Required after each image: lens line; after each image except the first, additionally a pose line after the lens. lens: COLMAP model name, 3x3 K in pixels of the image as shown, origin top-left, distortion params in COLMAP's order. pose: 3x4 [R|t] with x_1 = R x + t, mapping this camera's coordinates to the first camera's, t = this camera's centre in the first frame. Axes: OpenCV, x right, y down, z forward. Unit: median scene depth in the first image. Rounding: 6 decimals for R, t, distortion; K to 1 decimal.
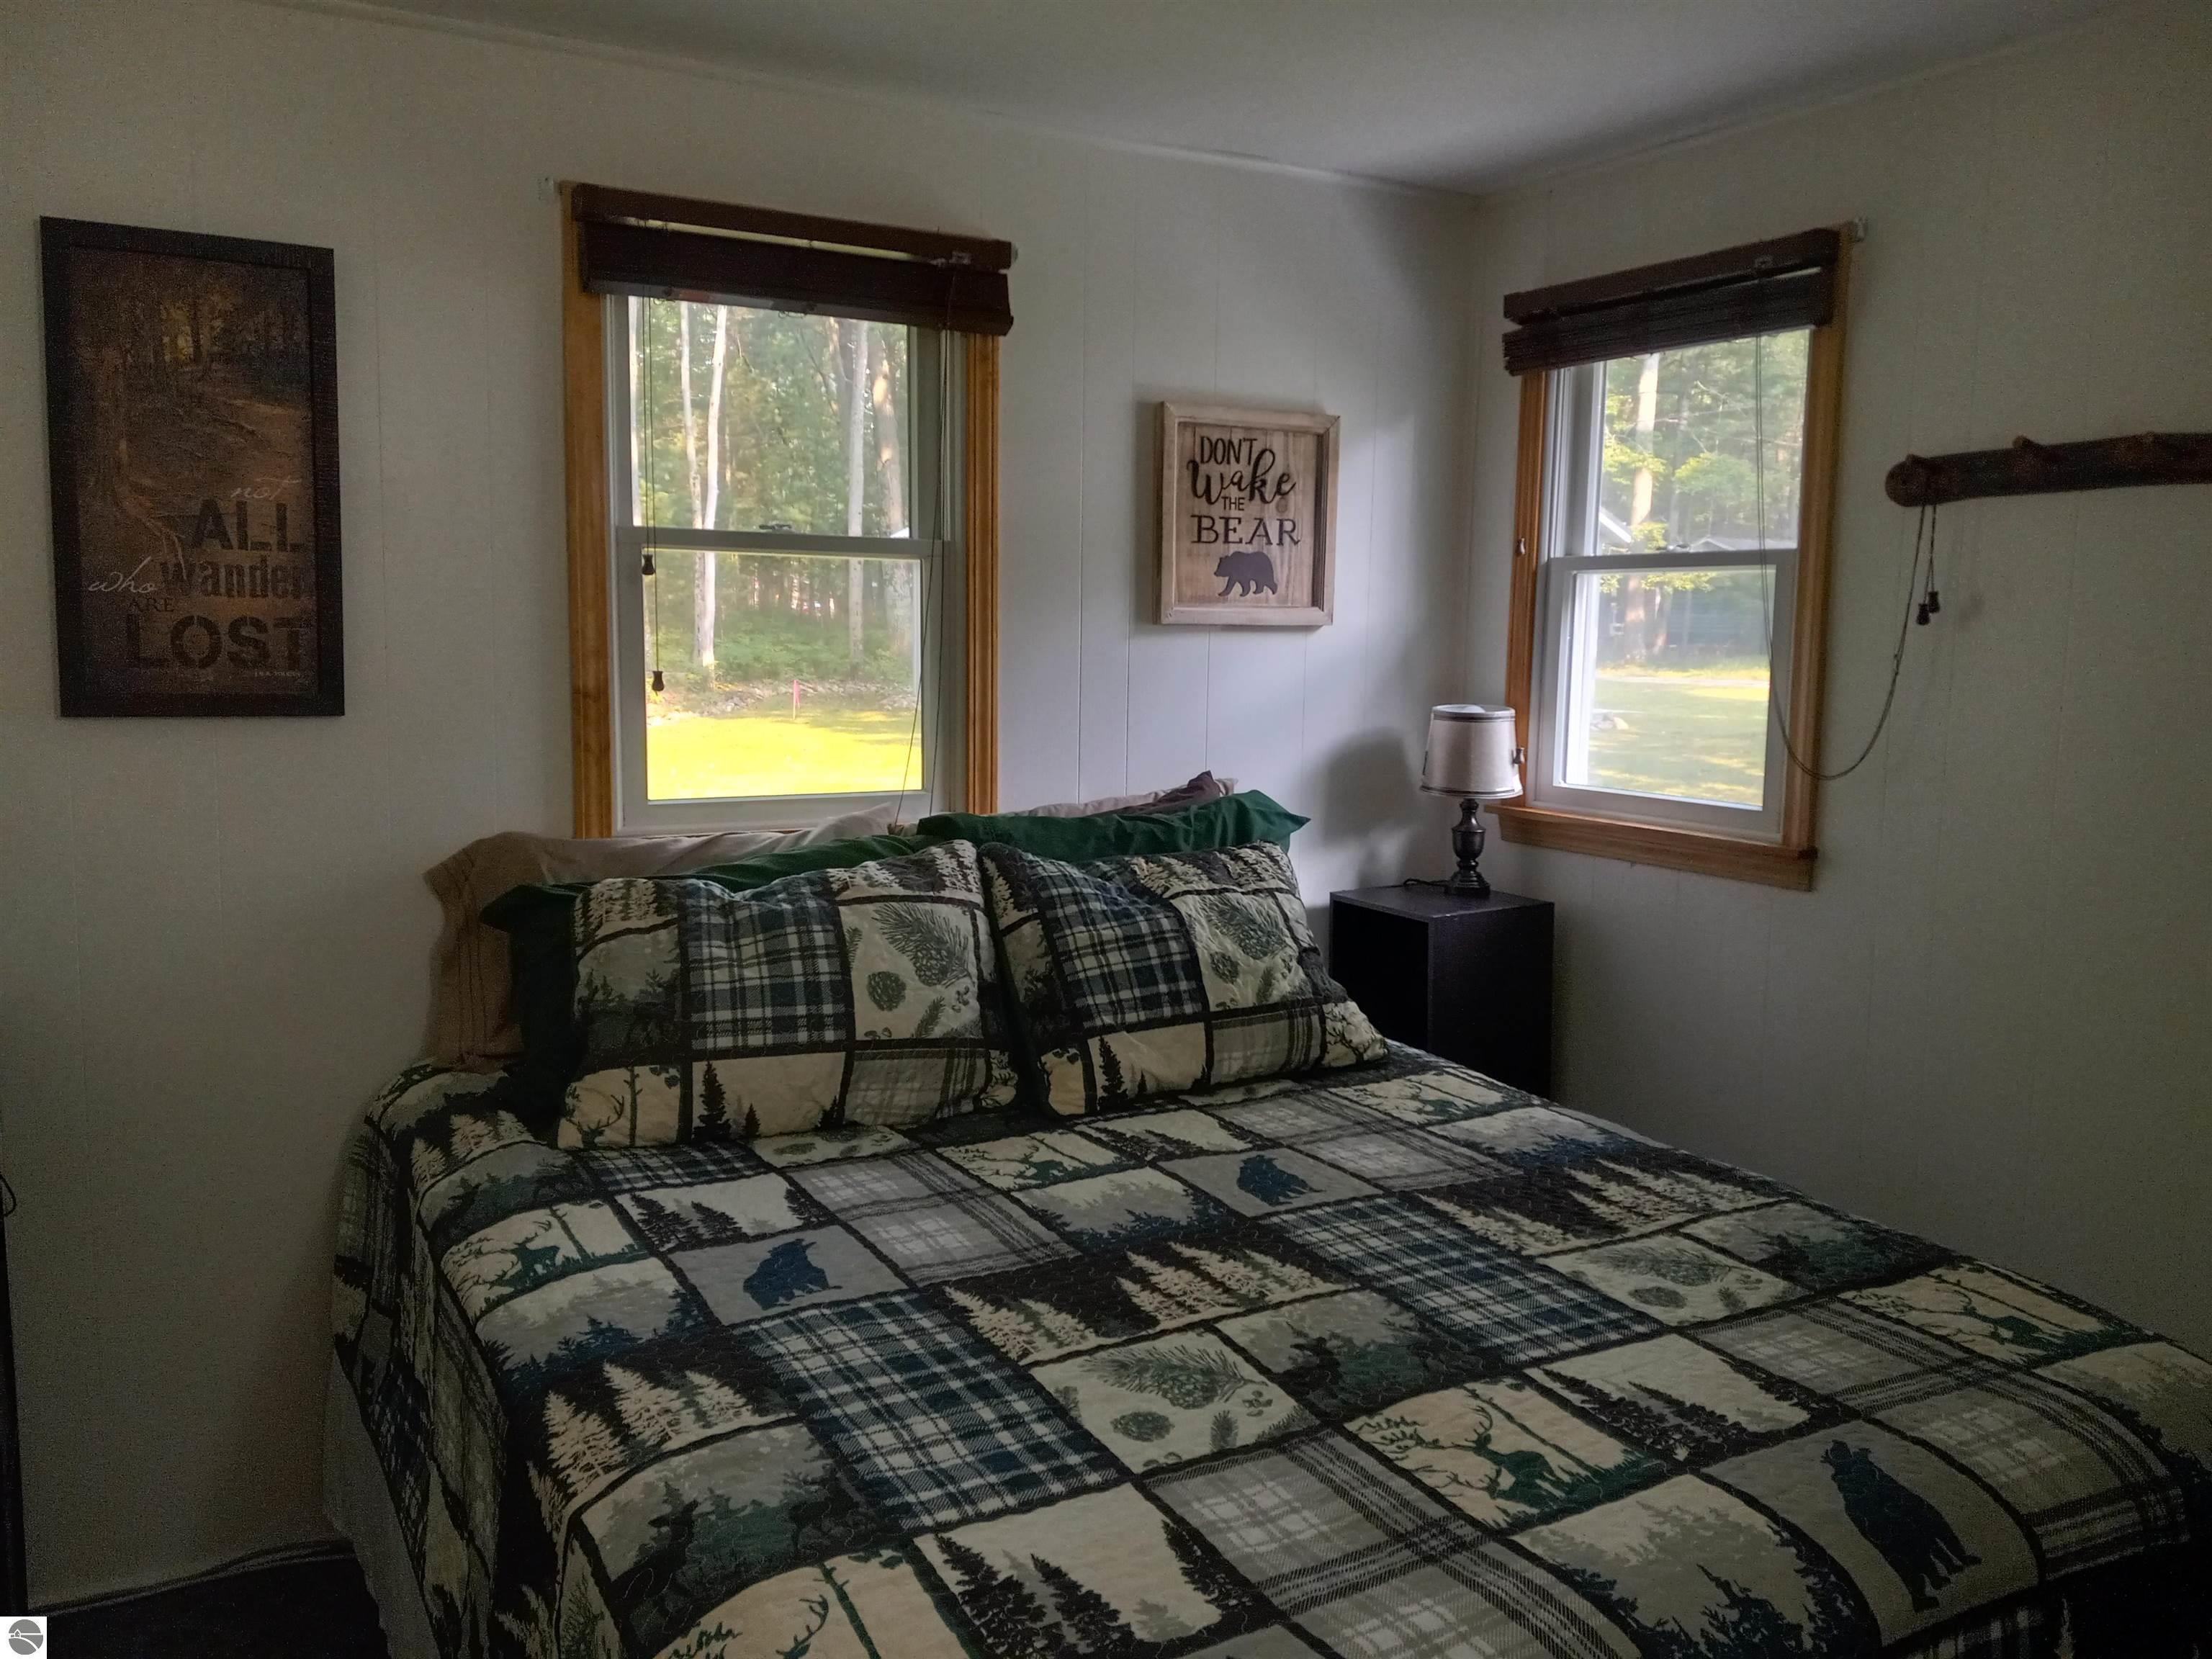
lens RADIAL K [[1798.5, 0, 1097.3], [0, 1798.5, 834.1], [0, 0, 1]] dist [0.029978, -0.012397]
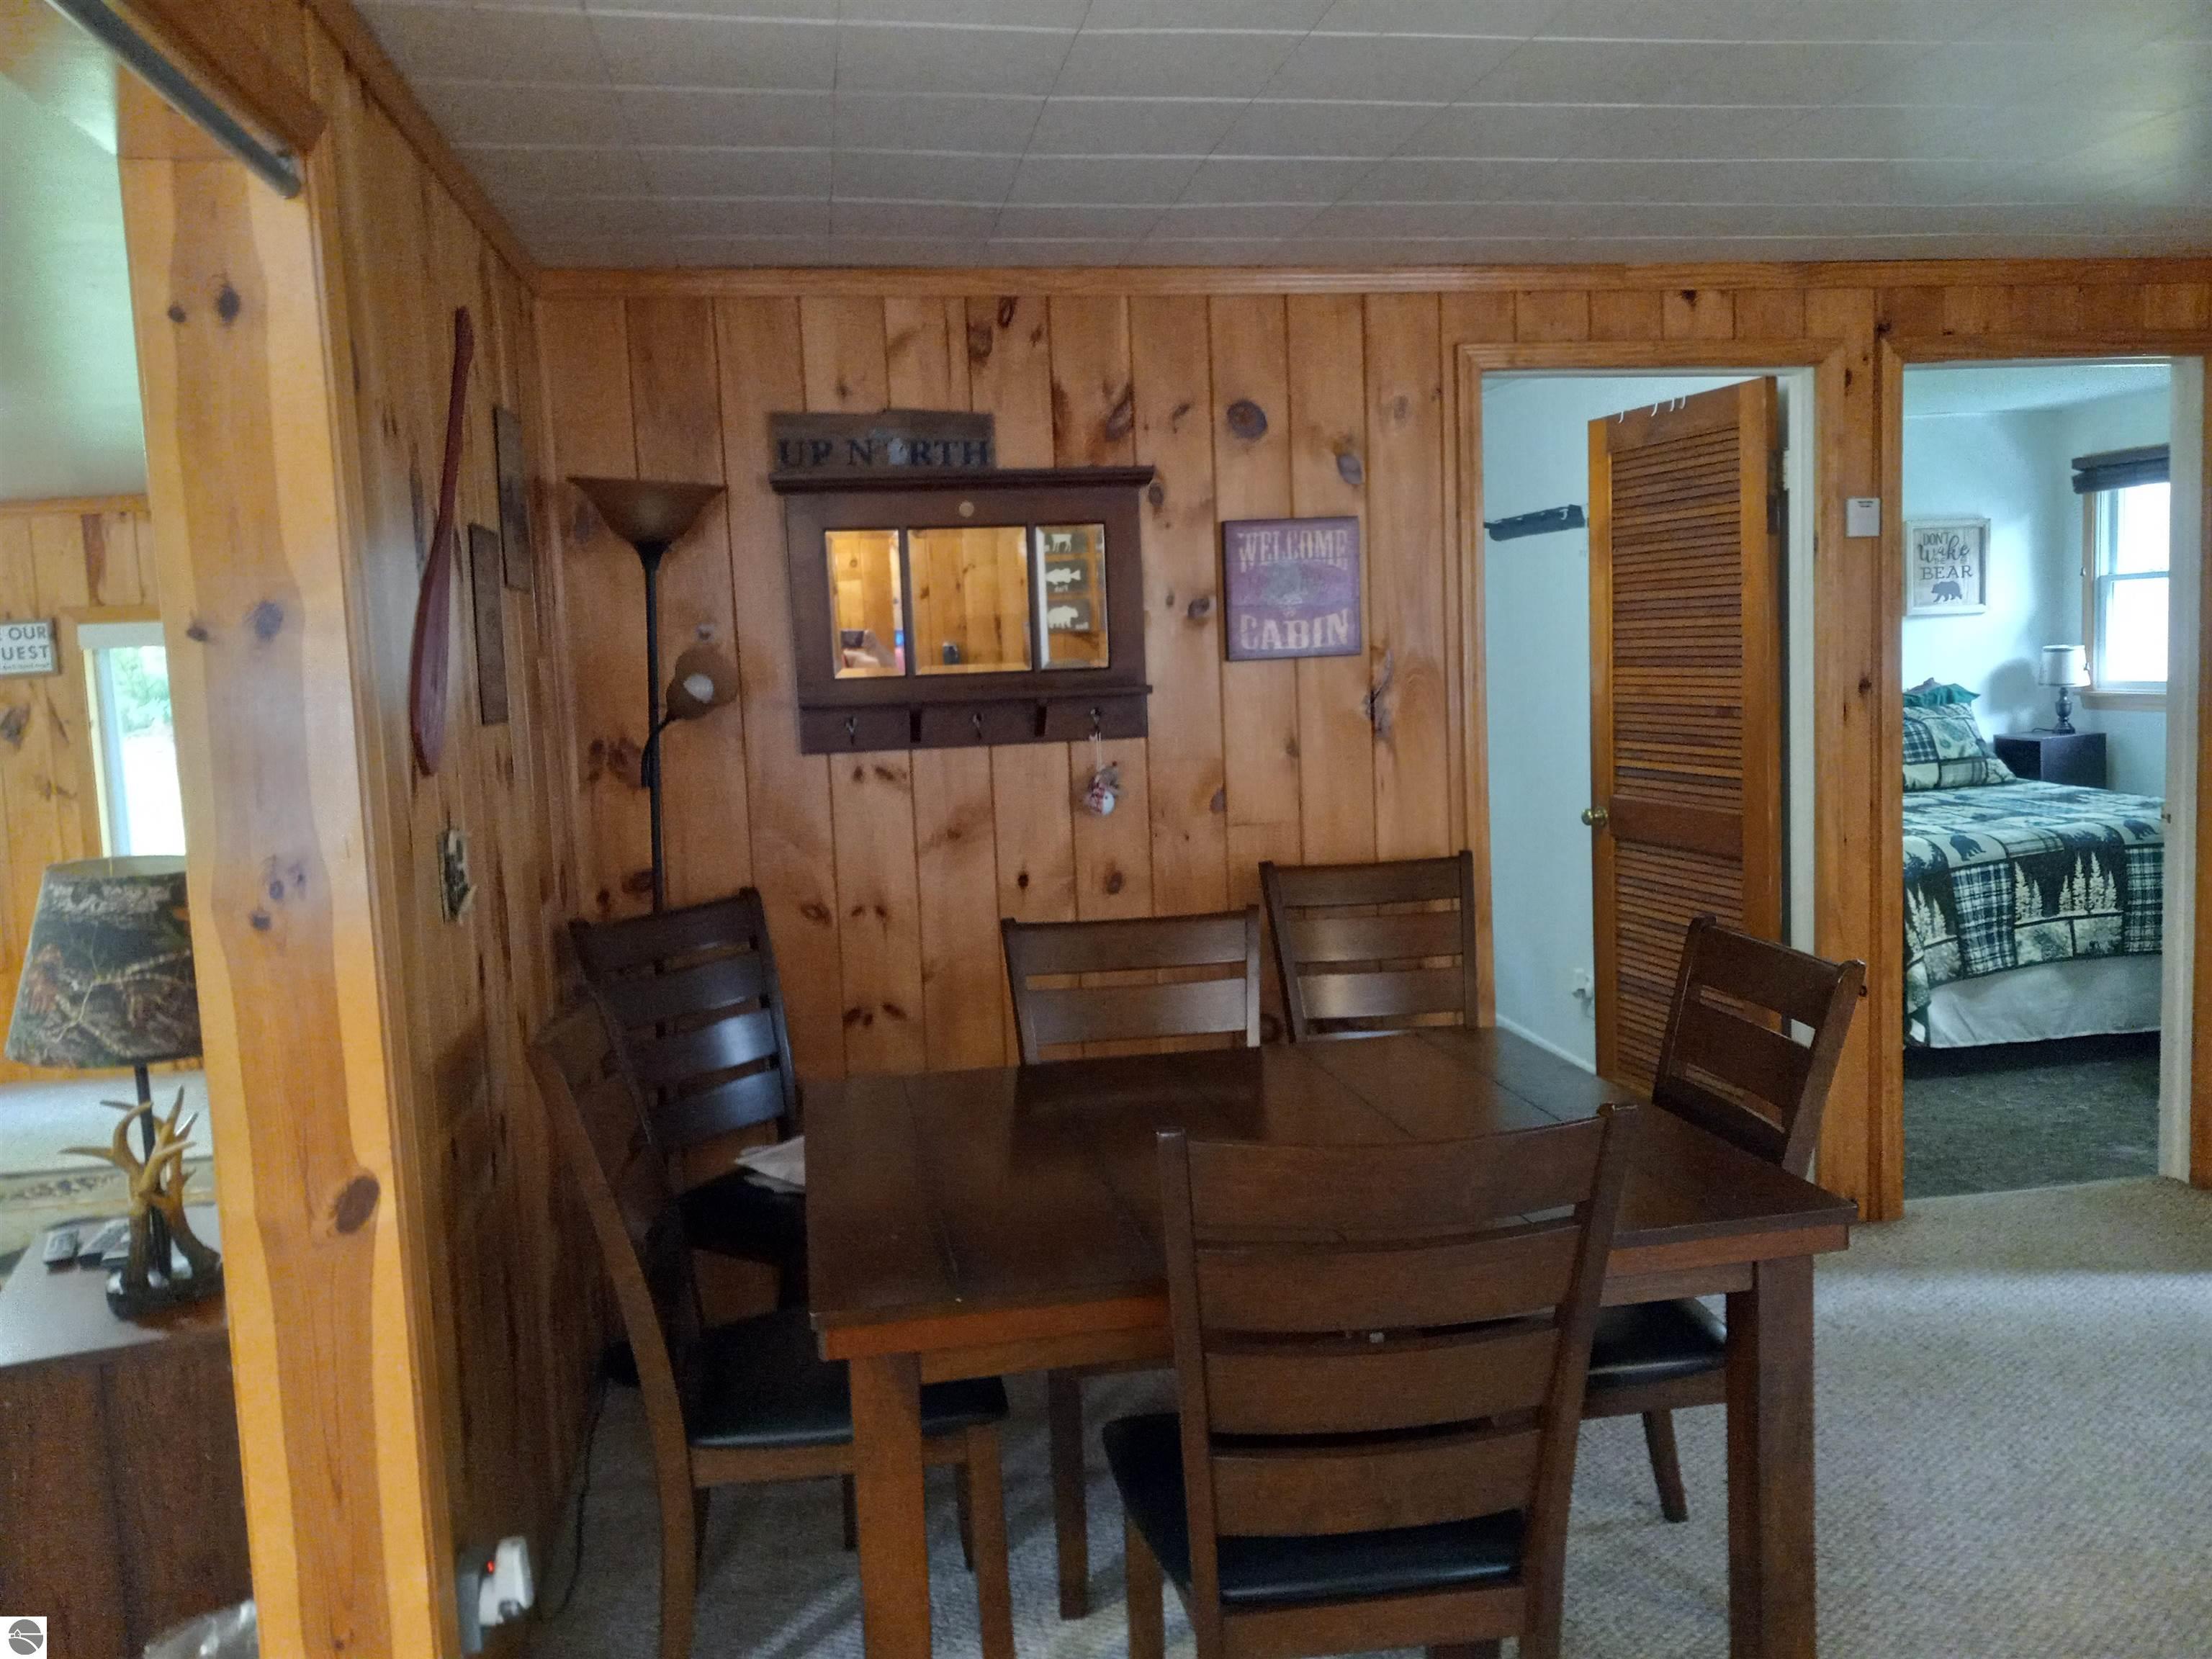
lens RADIAL K [[1798.5, 0, 1122.6], [0, 1798.5, 815.0], [0, 0, 1]] dist [0.029978, -0.012397]
pose [[0.944640, -0.024292, -0.327208, -0.159134], [0.020005, 0.999664, -0.016460, 0.153206], [0.327498, 0.009002, 0.944809, -1.492708]]
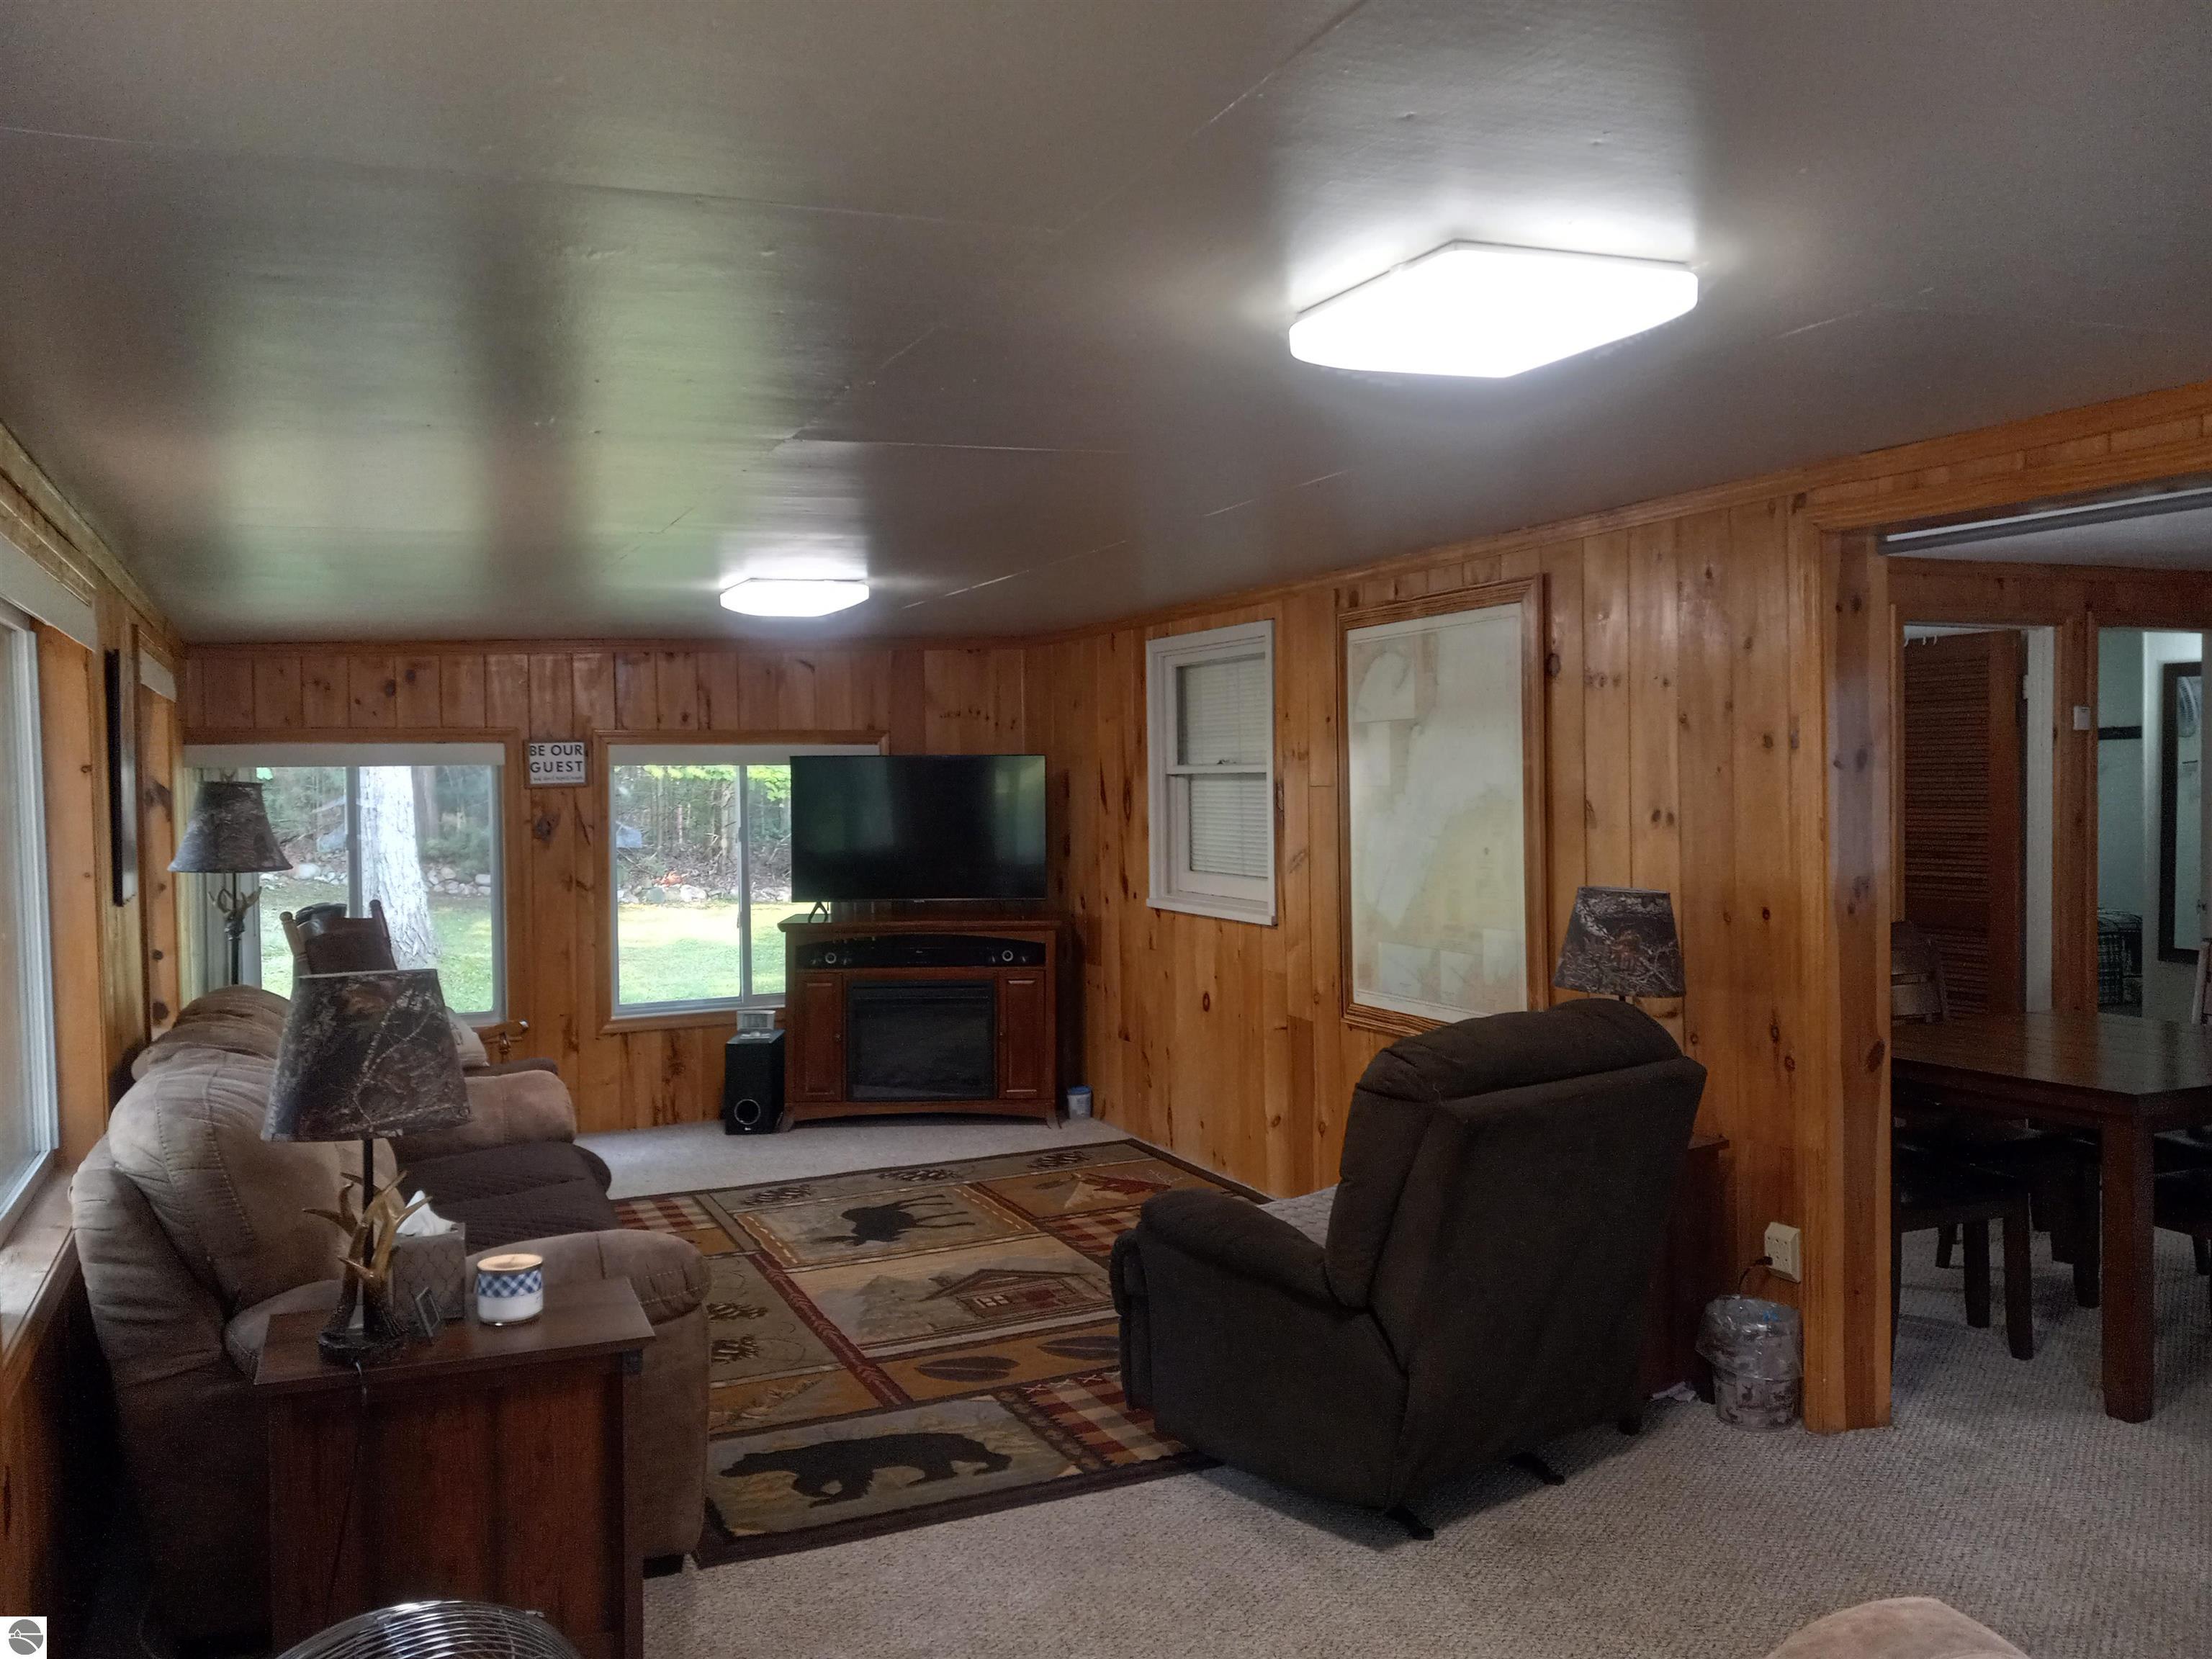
lens RADIAL K [[1798.5, 0, 1126.8], [0, 1798.5, 807.5], [0, 0, 1]] dist [0.029978, -0.012397]
pose [[0.997516, -0.028798, -0.064288, -1.643946], [0.022508, 0.995078, -0.096504, 0.250975], [0.066750, 0.094817, 0.993254, -2.769590]]
